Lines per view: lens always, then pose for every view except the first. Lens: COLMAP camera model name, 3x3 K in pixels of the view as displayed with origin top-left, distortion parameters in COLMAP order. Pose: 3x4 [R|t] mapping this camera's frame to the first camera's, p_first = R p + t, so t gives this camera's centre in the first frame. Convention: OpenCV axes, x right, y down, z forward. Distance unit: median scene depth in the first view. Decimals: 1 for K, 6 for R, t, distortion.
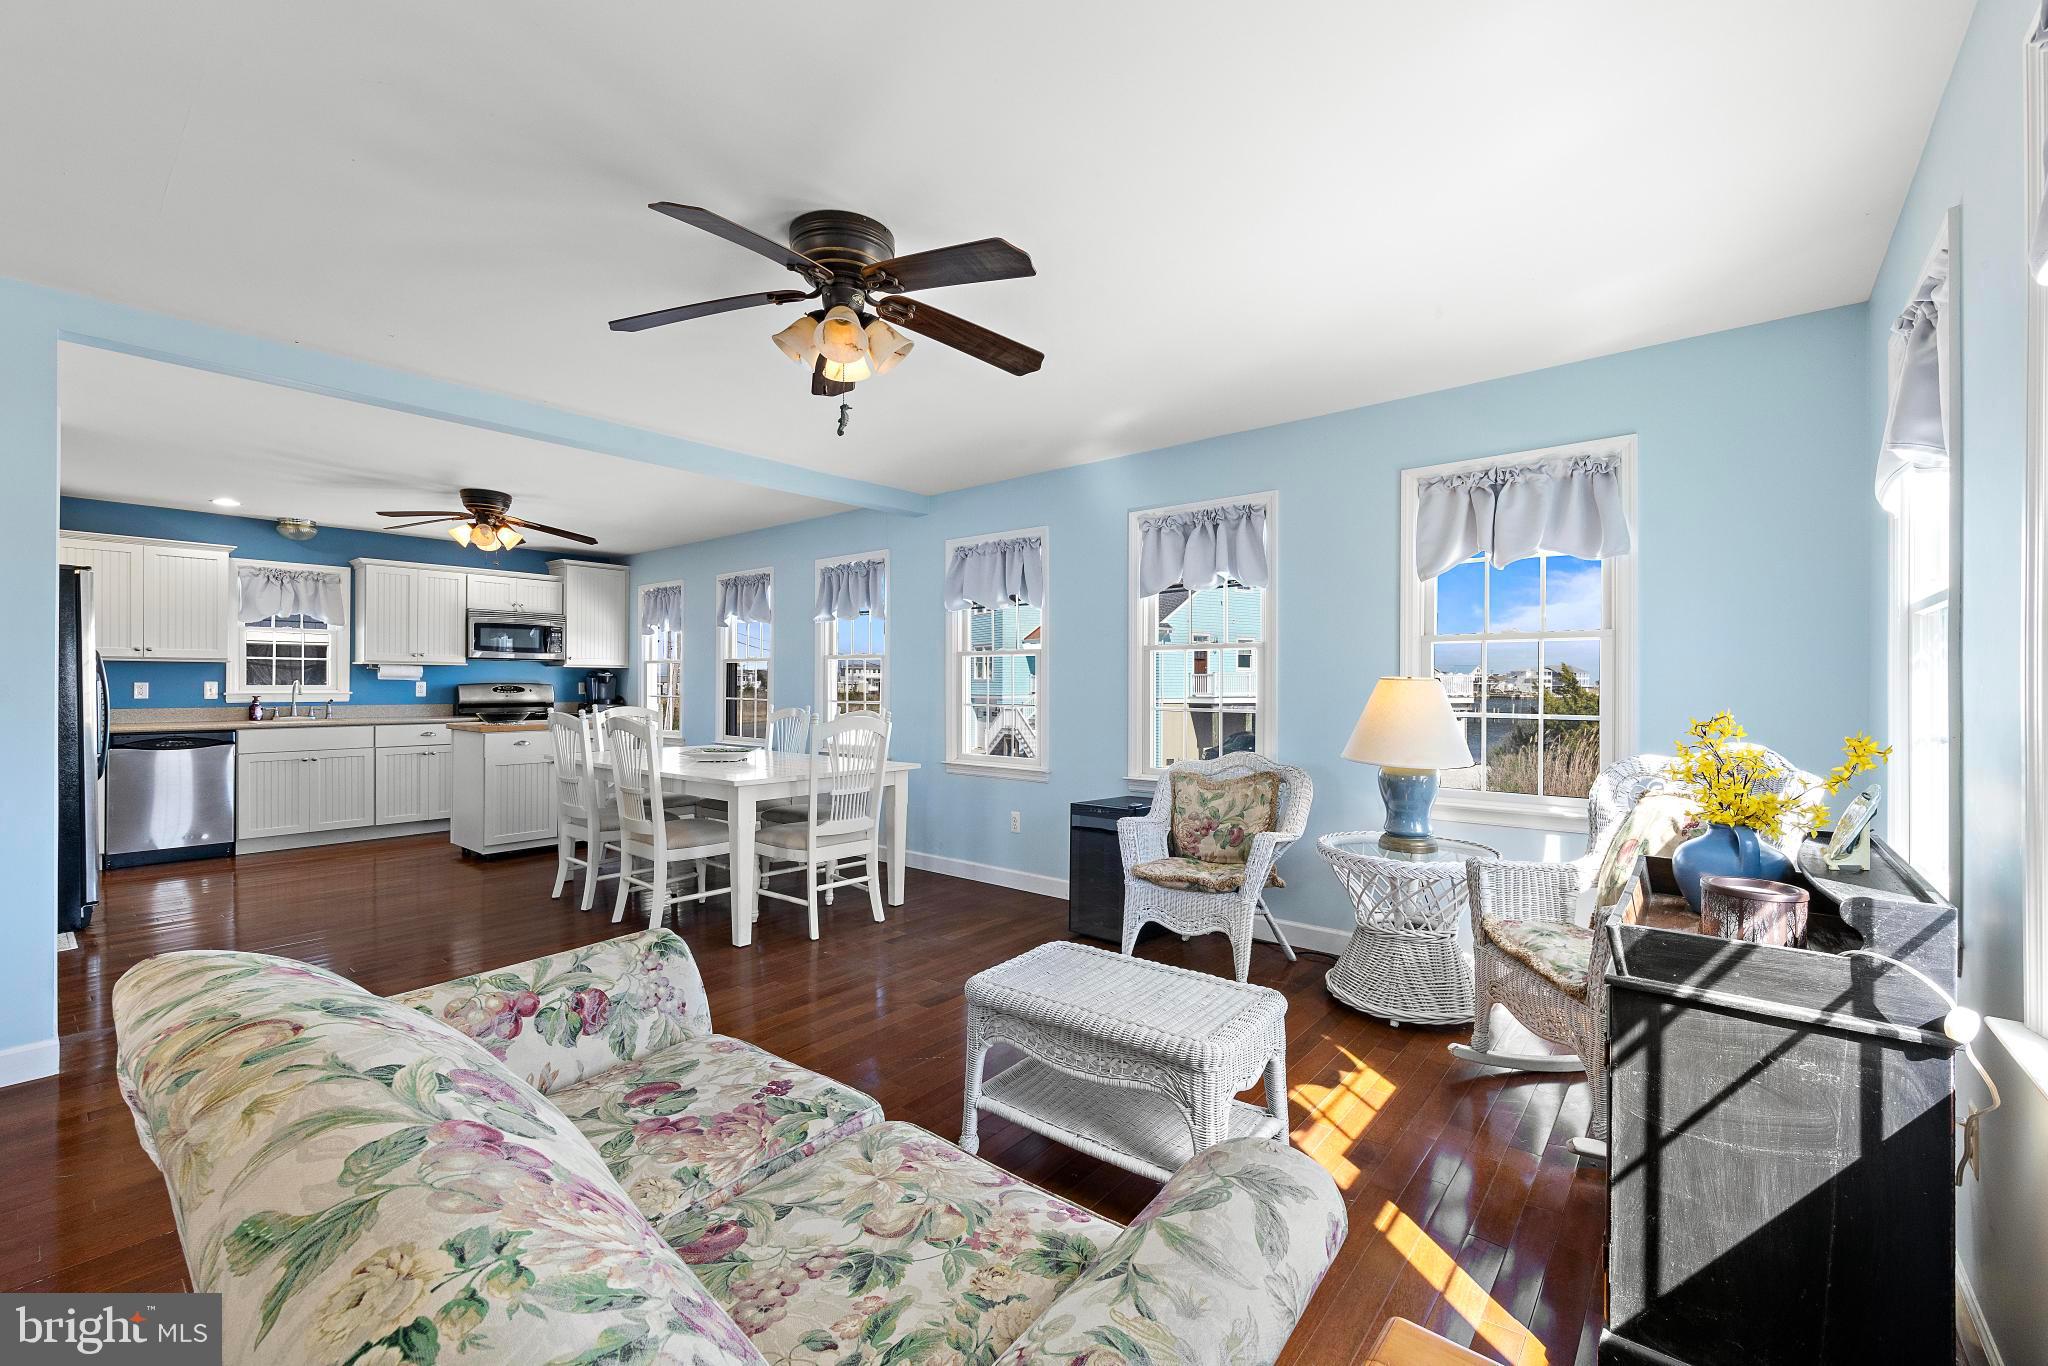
lens RADIAL K [[857.1, 0, 1057.9], [0, 857.1, 684.8], [0, 0, 1]] dist [0.006594, 0.000268]
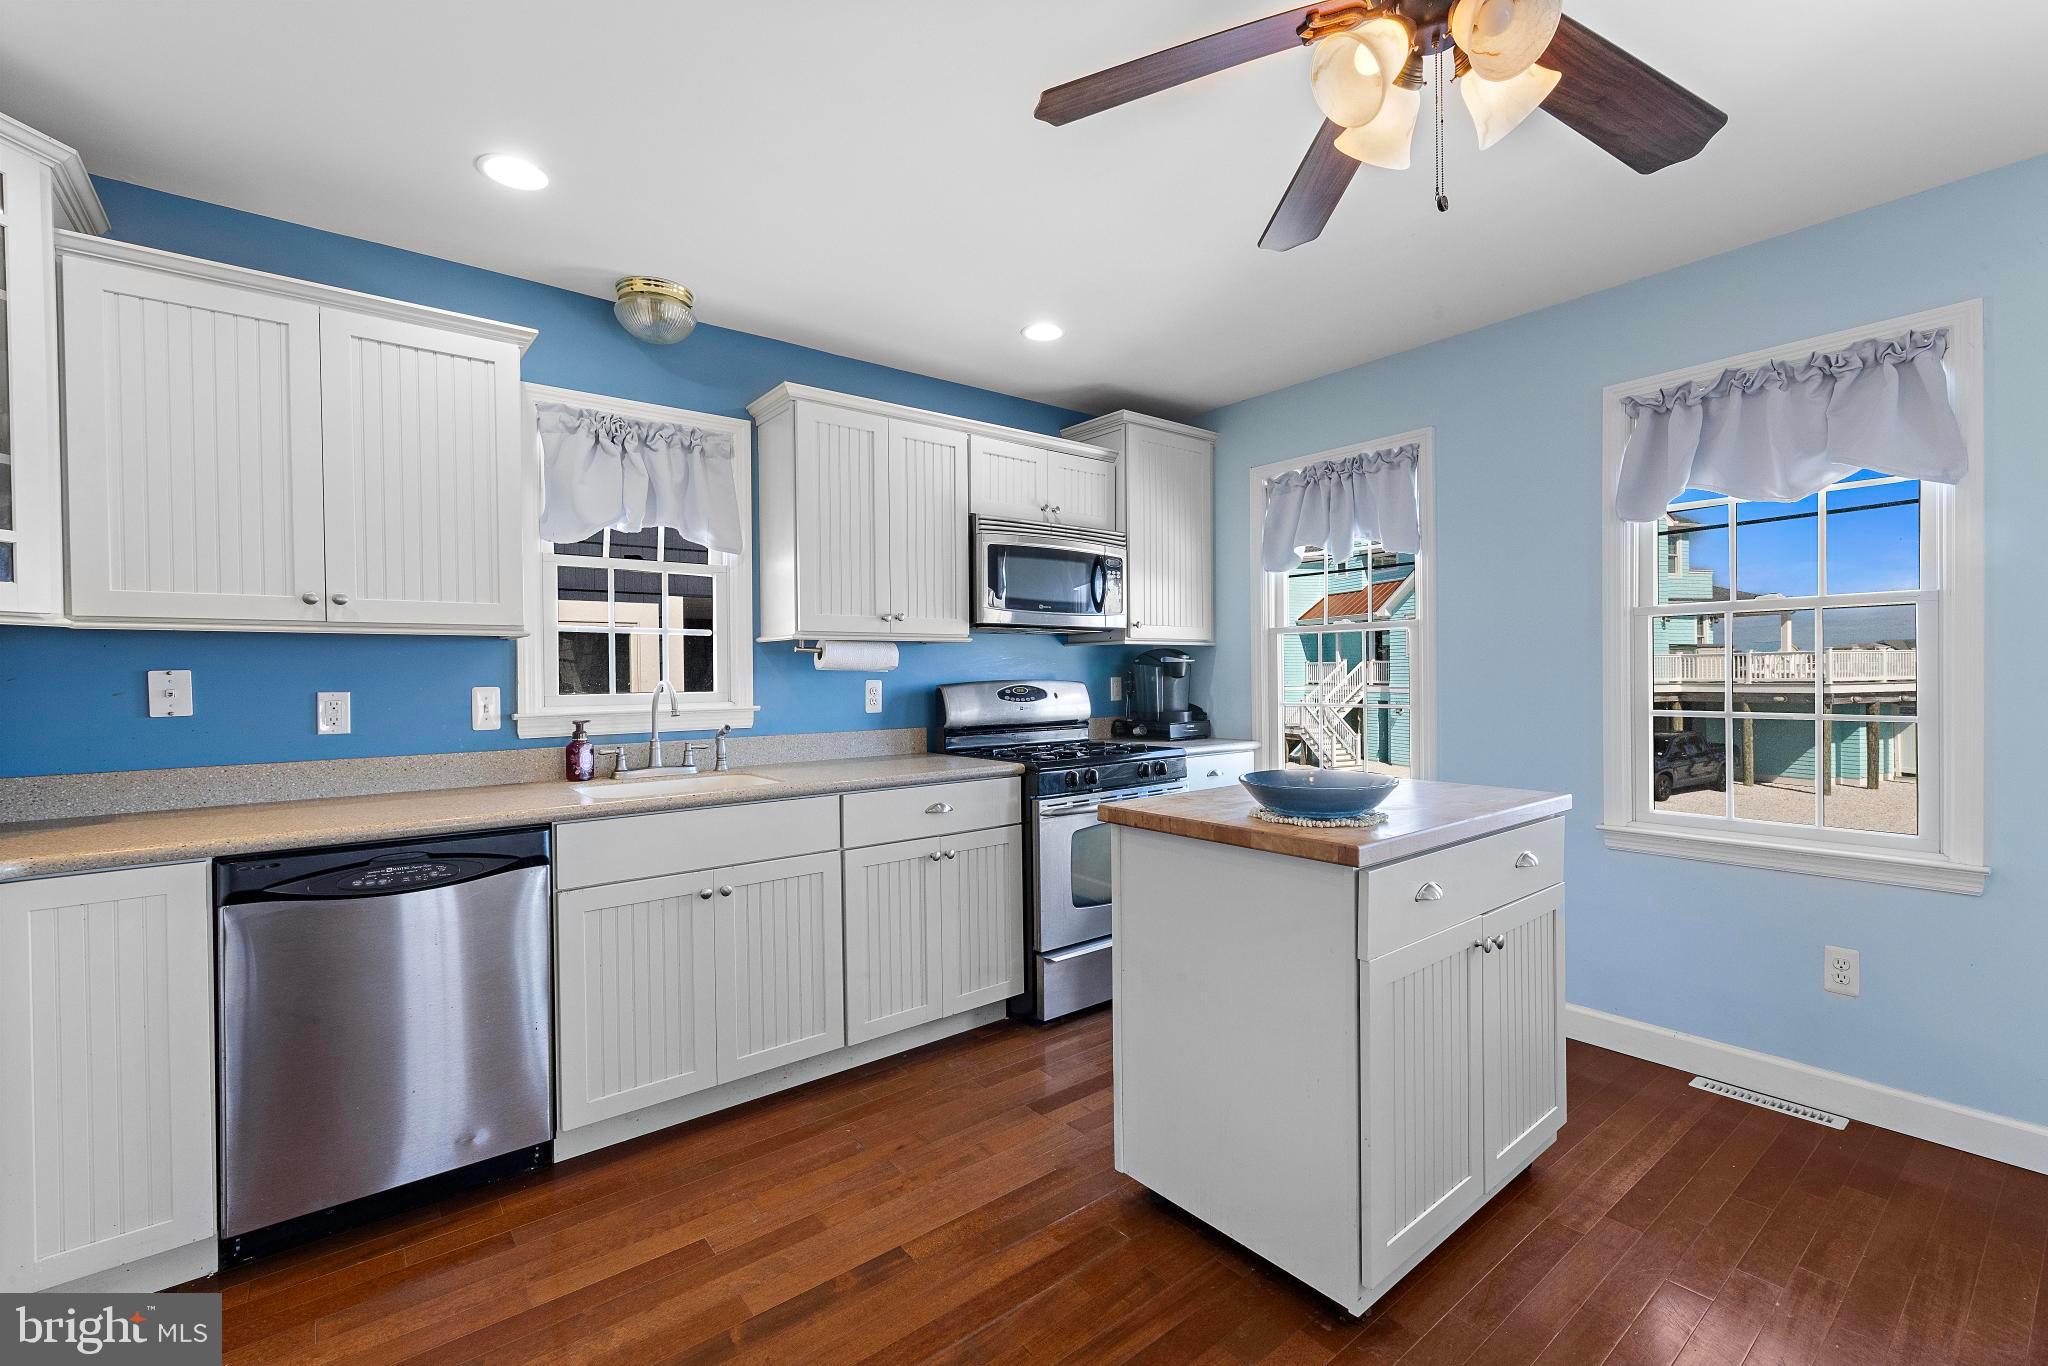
lens RADIAL K [[857.1, 0, 1035.3], [0, 857.1, 679.4], [0, 0, 1]] dist [0.006594, 0.000268]
pose [[0.978360, -0.009884, -0.206672, -0.604592], [0.012216, 0.999875, 0.010011, -0.007636], [0.206547, -0.012319, 0.978359, 0.616114]]
